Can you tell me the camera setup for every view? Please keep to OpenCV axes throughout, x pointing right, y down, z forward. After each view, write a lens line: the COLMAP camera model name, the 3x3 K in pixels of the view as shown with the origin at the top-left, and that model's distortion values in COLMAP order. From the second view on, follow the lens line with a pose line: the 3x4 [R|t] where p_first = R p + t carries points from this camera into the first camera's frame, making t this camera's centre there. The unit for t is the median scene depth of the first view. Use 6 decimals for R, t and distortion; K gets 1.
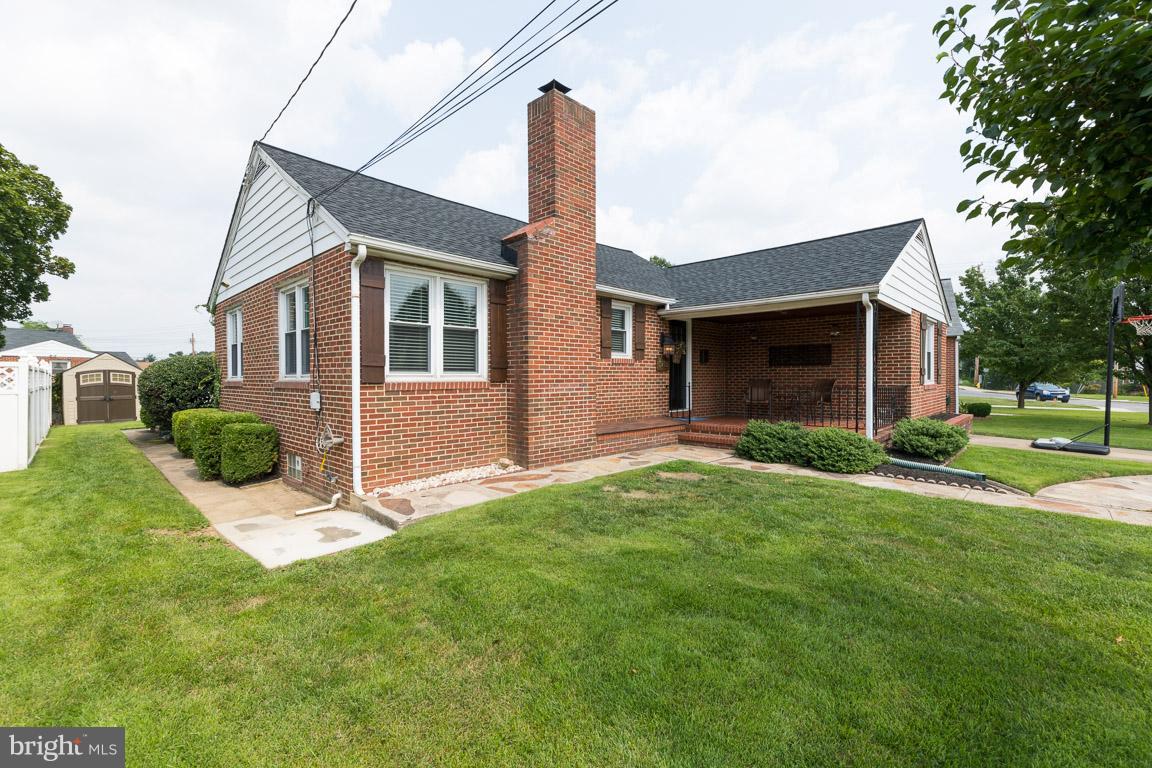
lens RADIAL K [[496.6, 0, 585.4], [0, 496.6, 384.6], [0, 0, 1]] dist [0.002026, 0.000082]
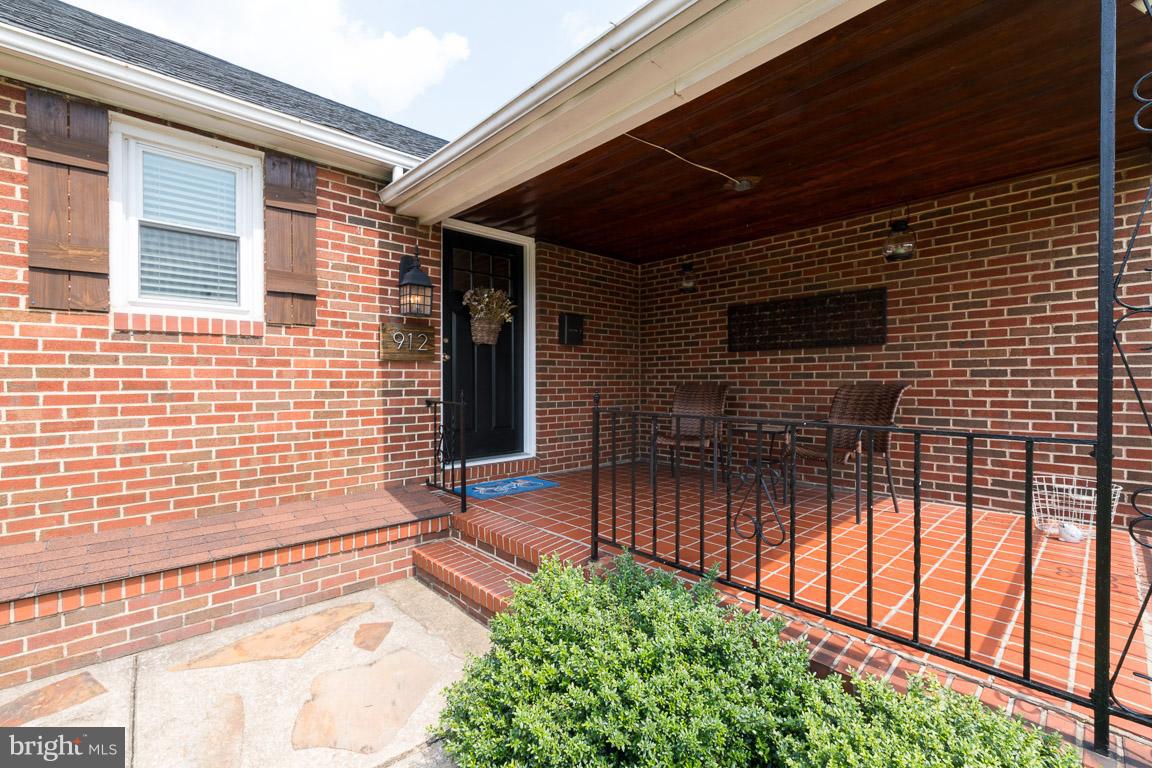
lens RADIAL K [[496.6, 0, 566.3], [0, 496.6, 381.5], [0, 0, 1]] dist [0.002026, 0.000082]
pose [[0.997032, 0.000638, -0.076989, 0.296209], [-0.001297, 0.999963, -0.008517, -0.008895], [0.076981, 0.008591, 0.996996, 0.633953]]
